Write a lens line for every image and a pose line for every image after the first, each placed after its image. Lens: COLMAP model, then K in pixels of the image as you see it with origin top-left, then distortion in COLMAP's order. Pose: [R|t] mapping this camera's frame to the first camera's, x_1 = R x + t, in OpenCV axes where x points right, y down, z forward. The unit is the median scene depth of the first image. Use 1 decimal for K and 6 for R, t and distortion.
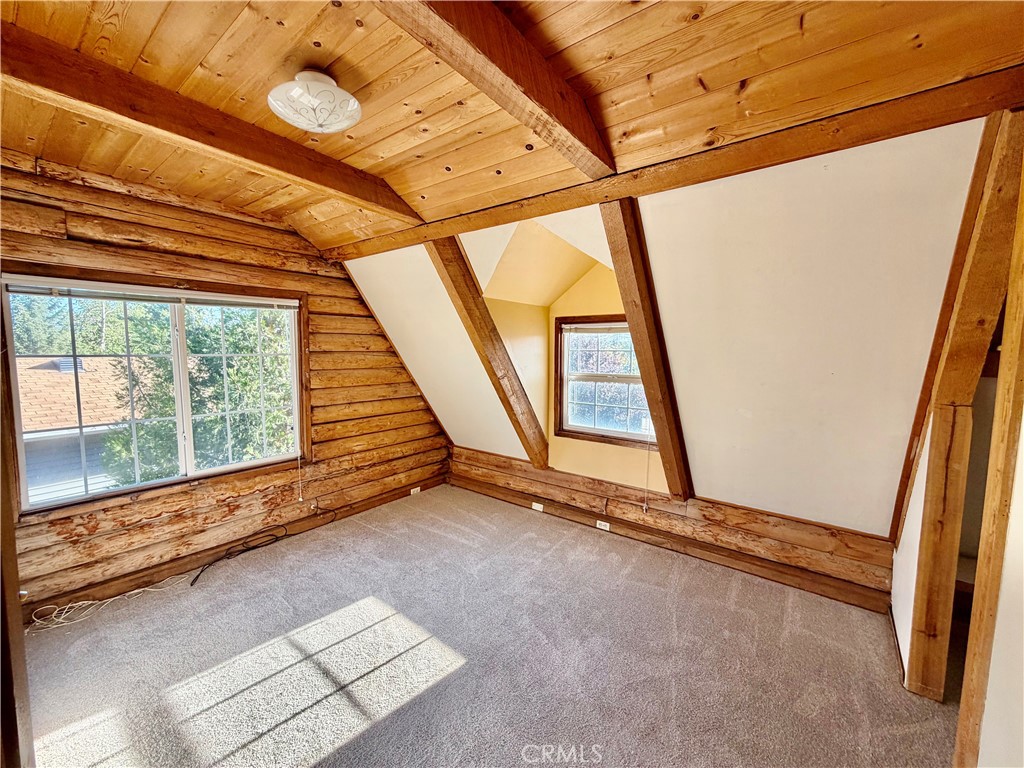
lens RADIAL K [[412.1, 0, 505.1], [0, 412.1, 387.4], [0, 0, 1]] dist [0.001477, 0.000065]
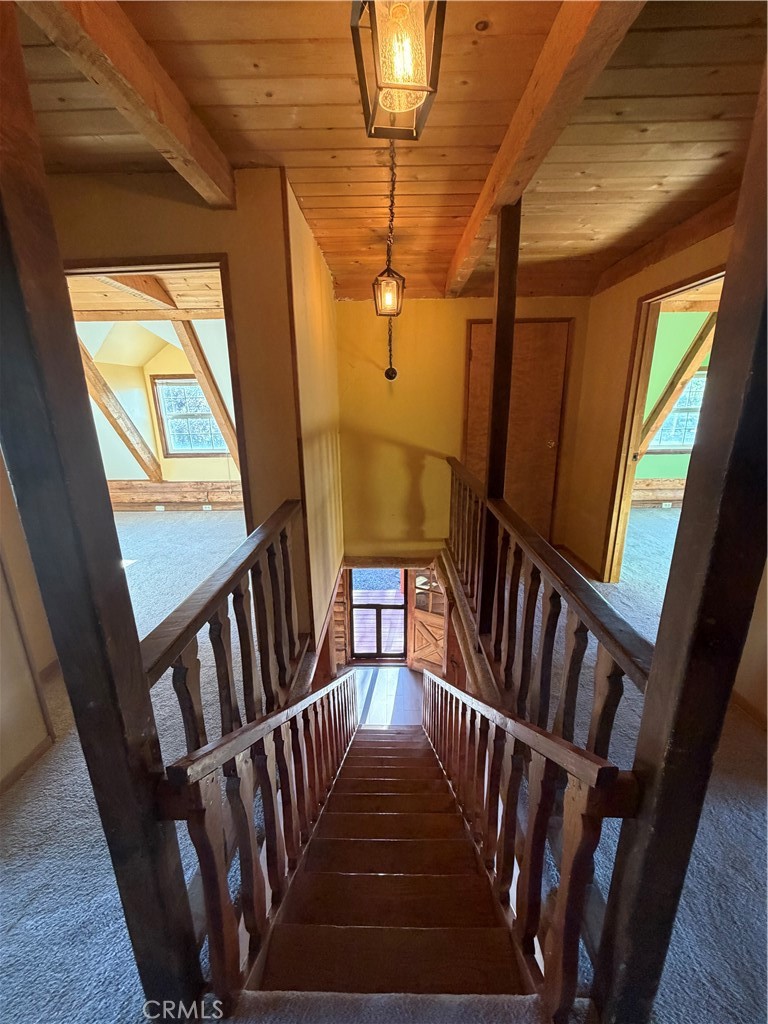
lens RADIAL K [[412.1, 0, 381.8], [0, 412.1, 510.5], [0, 0, 1]] dist [0.001477, 0.000065]
pose [[0.800695, -0.182548, 0.570582, -0.137186], [0.079123, 0.976324, 0.201324, 0.067753], [-0.593824, -0.116053, 0.796181, -0.688218]]
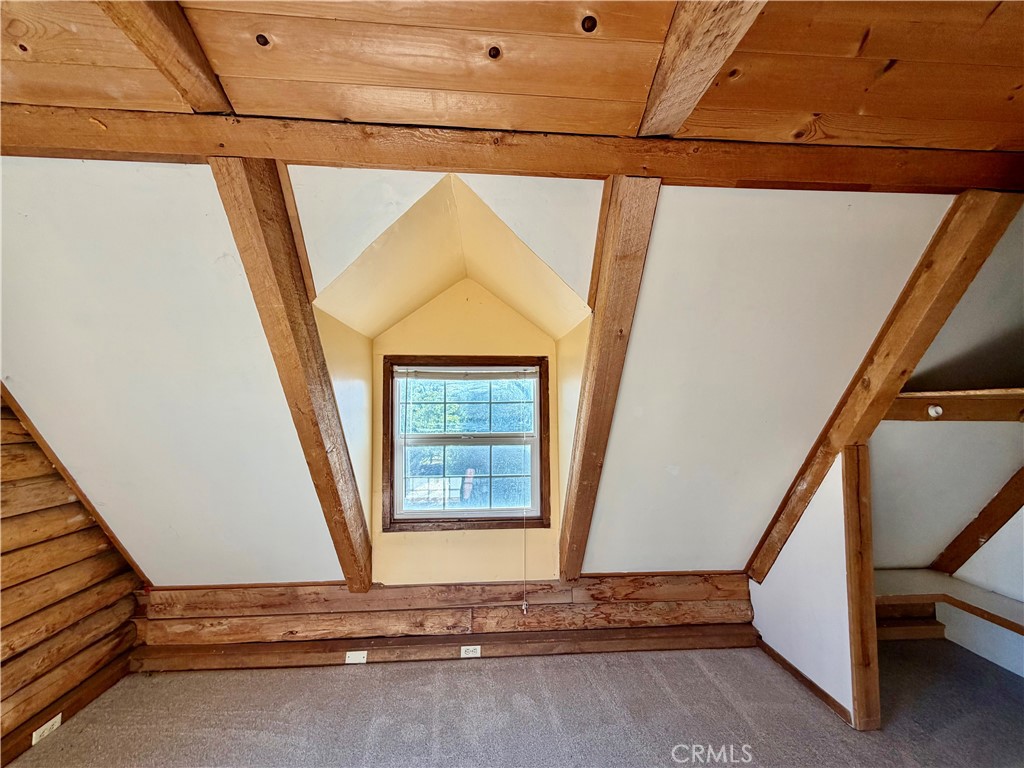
lens RADIAL K [[412.1, 0, 513.8], [0, 412.1, 385.1], [0, 0, 1]] dist [0.001477, 0.000065]
pose [[0.739889, 0.026814, 0.672195, -0.184520], [0.069746, 0.990763, -0.116292, -0.025909], [-0.669104, 0.132926, 0.731184, 0.364574]]
